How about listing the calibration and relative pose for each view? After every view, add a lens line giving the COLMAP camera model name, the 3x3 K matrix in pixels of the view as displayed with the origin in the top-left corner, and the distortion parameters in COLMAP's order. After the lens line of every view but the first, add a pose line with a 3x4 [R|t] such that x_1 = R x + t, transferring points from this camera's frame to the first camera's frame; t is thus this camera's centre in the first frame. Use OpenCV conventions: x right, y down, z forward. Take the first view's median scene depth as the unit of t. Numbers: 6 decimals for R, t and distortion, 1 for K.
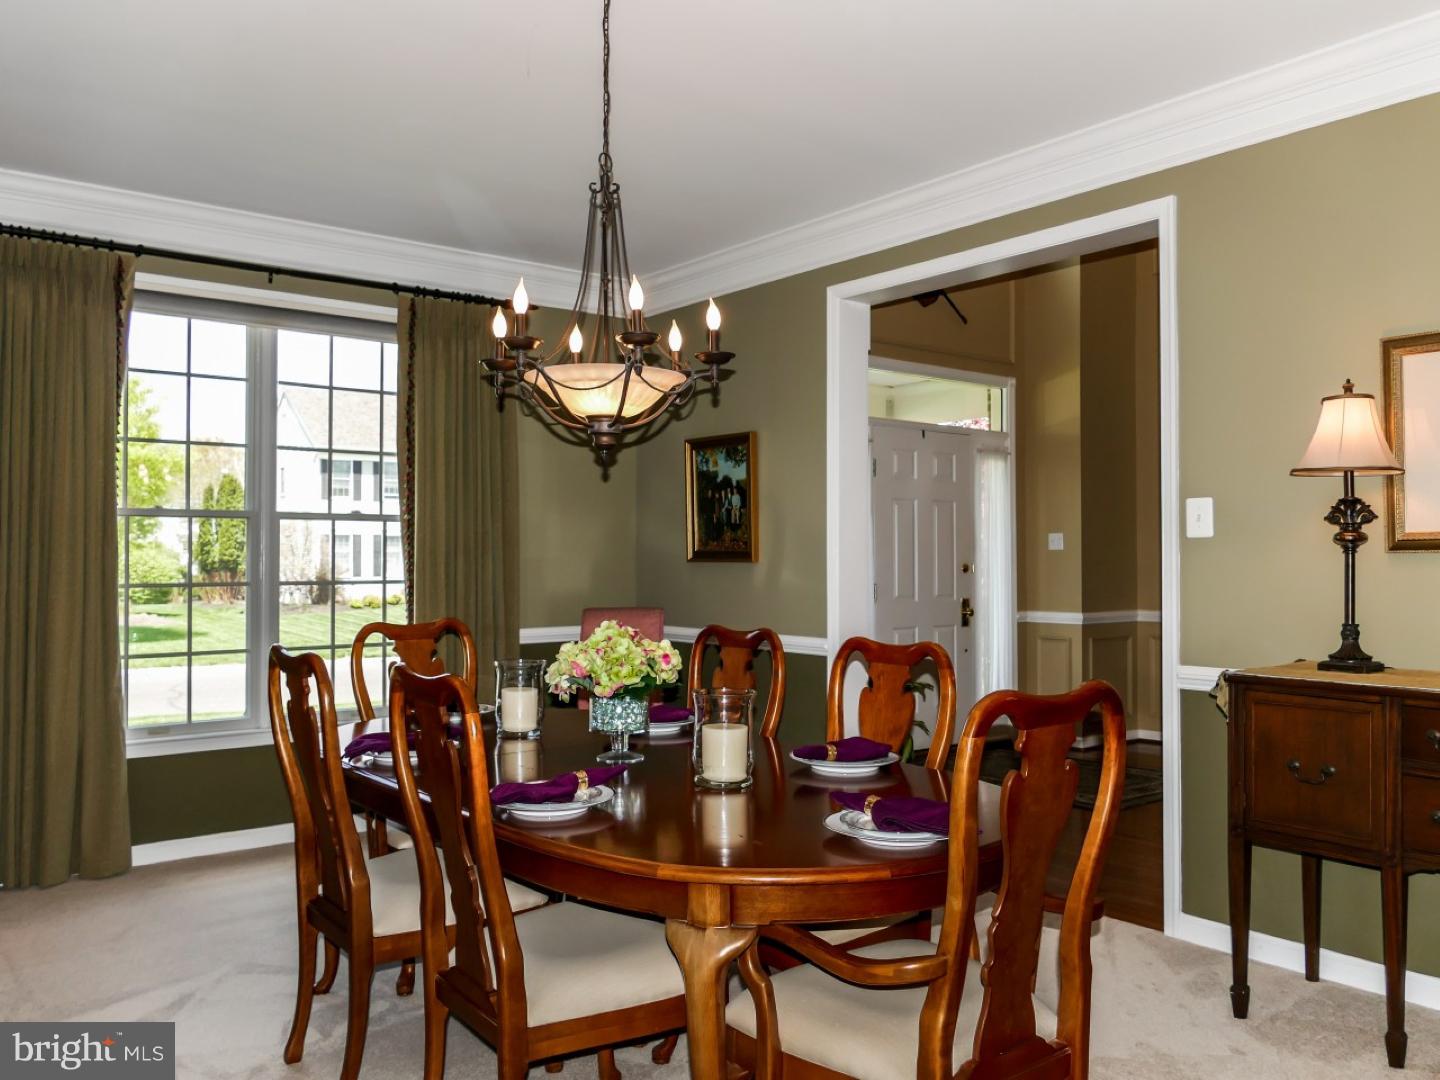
lens RADIAL K [[1152.3, 0, 719.5], [0, 1152.3, 546.7], [0, 0, 1]] dist [-0.011899, -0.001131]
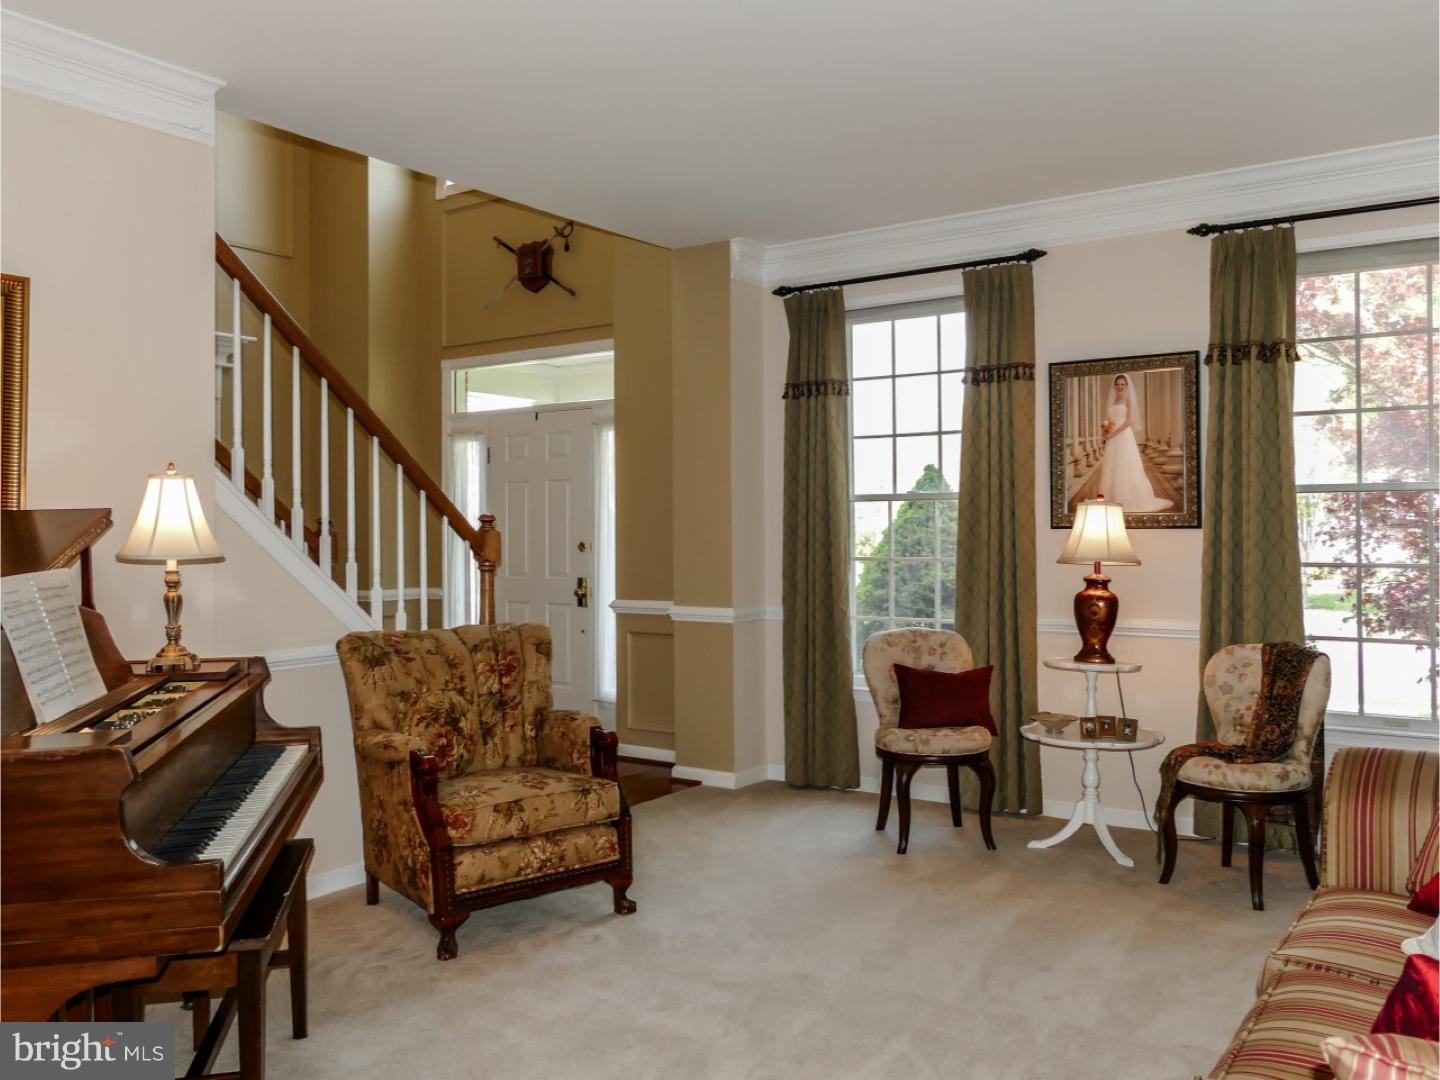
lens RADIAL K [[1152.3, 0, 719.5], [0, 1152.3, 537.1], [0, 0, 1]] dist [-0.011899, -0.001131]
pose [[0.276809, 0.002897, -0.960921, 1.163425], [0.021375, 0.999729, 0.009172, 0.004334], [0.960687, -0.023079, 0.276672, 0.825988]]
